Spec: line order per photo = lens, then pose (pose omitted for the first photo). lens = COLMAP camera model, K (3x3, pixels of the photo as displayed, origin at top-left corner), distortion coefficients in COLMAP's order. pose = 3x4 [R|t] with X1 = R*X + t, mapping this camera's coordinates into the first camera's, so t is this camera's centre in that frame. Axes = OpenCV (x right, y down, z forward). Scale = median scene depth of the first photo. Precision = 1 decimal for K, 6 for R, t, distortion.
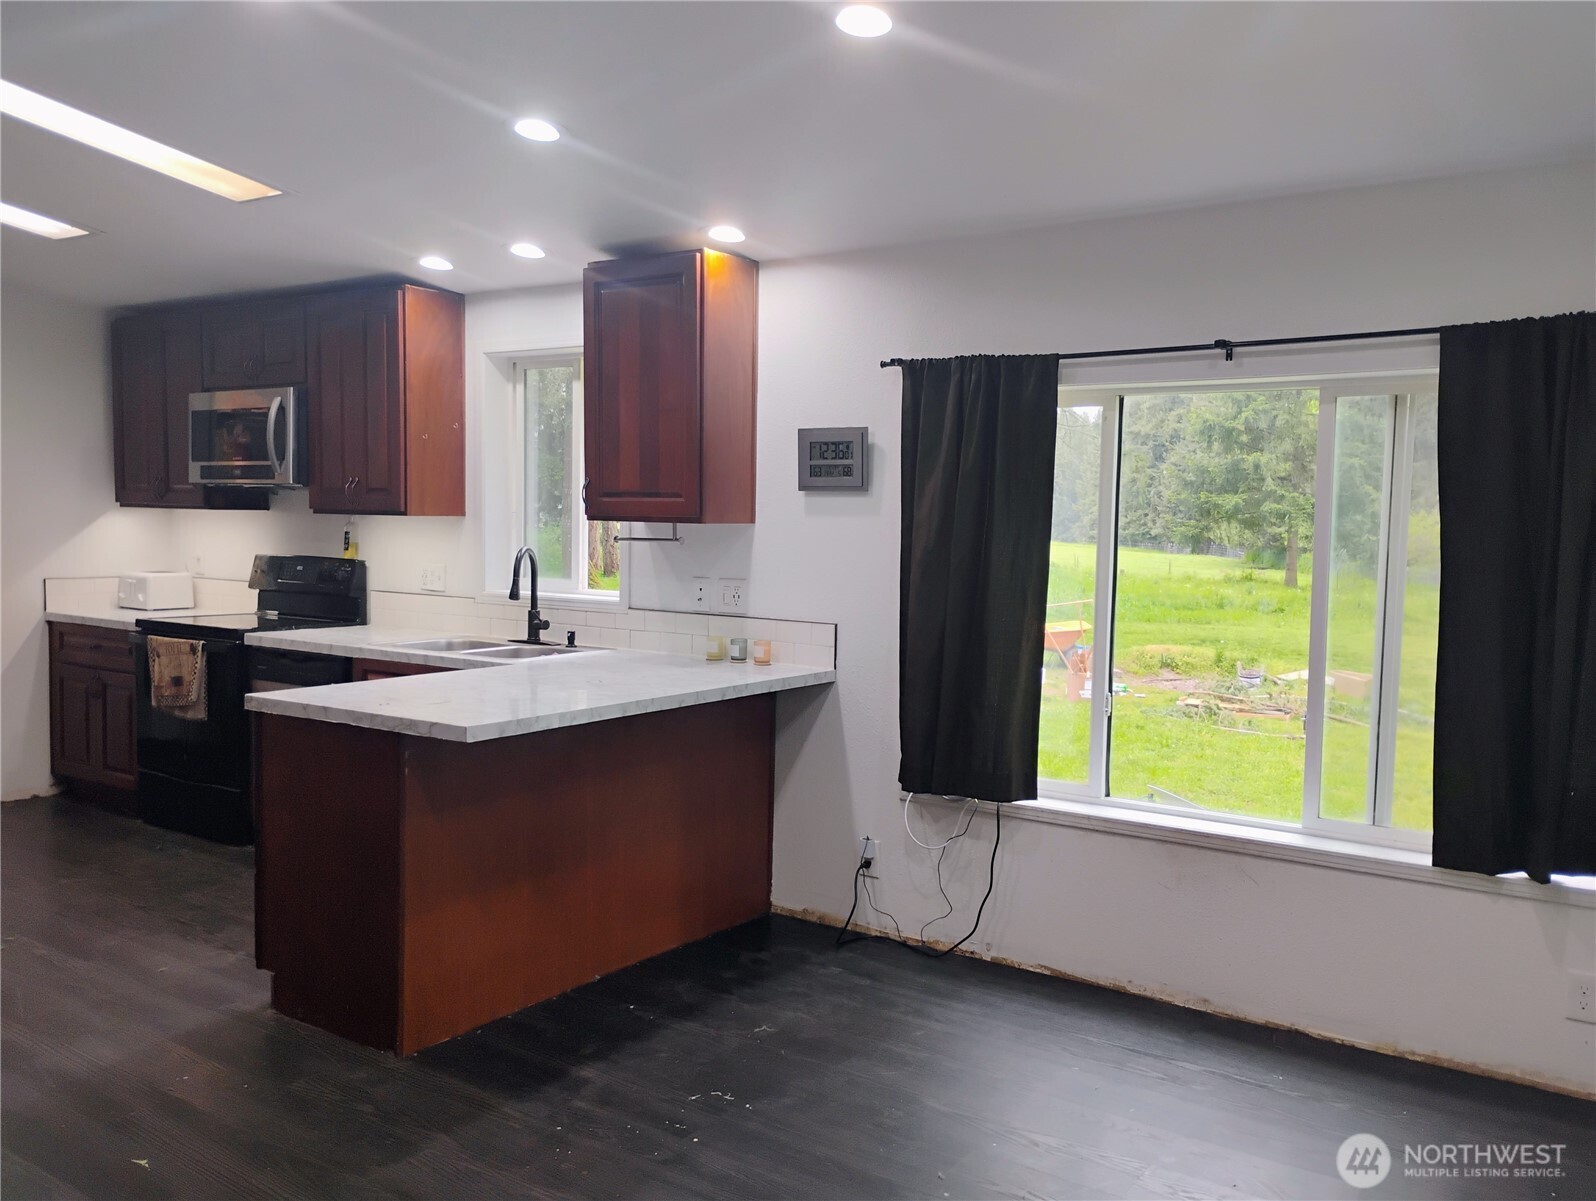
lens RADIAL K [[1303.6, 0, 789.3], [0, 1303.6, 596.4], [0, 0, 1]] dist [0.071184, -0.000893]
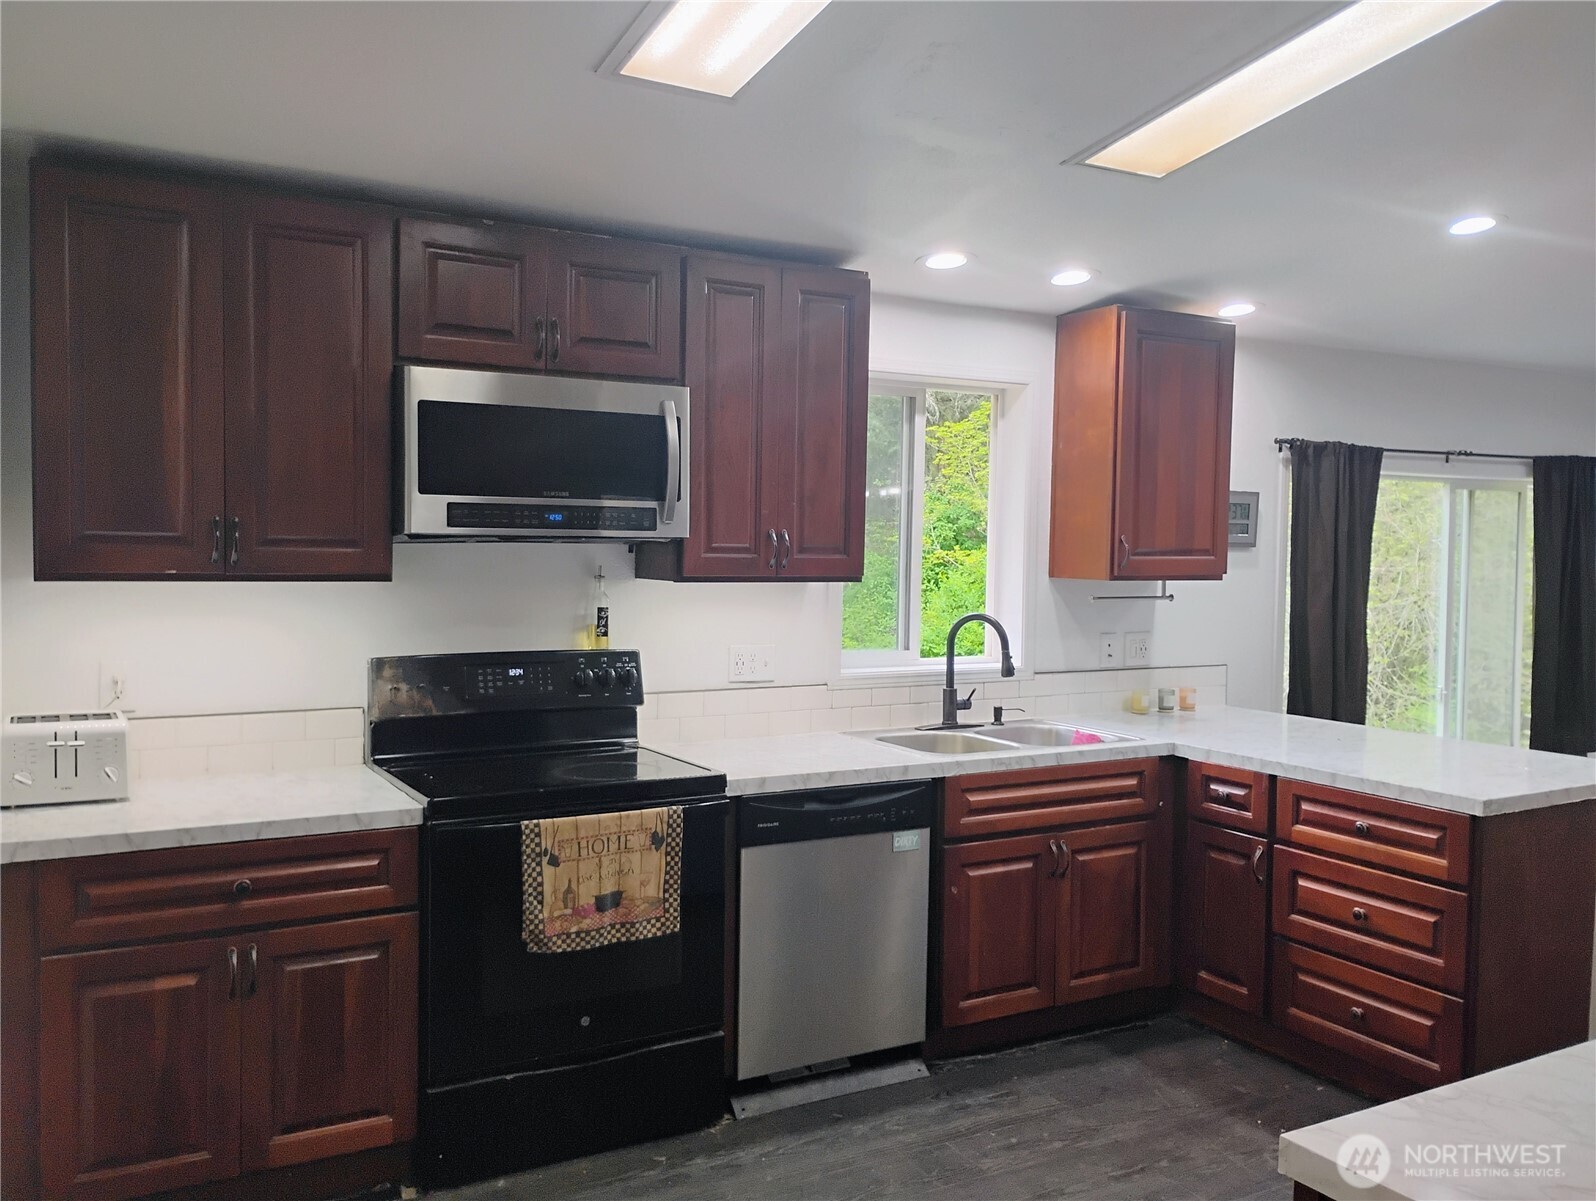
lens RADIAL K [[1303.6, 0, 789.3], [0, 1303.6, 596.4], [0, 0, 1]] dist [0.071184, -0.000893]
pose [[0.444254, -0.046181, 0.894710, -1.074768], [0.054127, 0.998230, 0.024648, -0.081174], [-0.894264, 0.037478, 0.445968, 0.779331]]
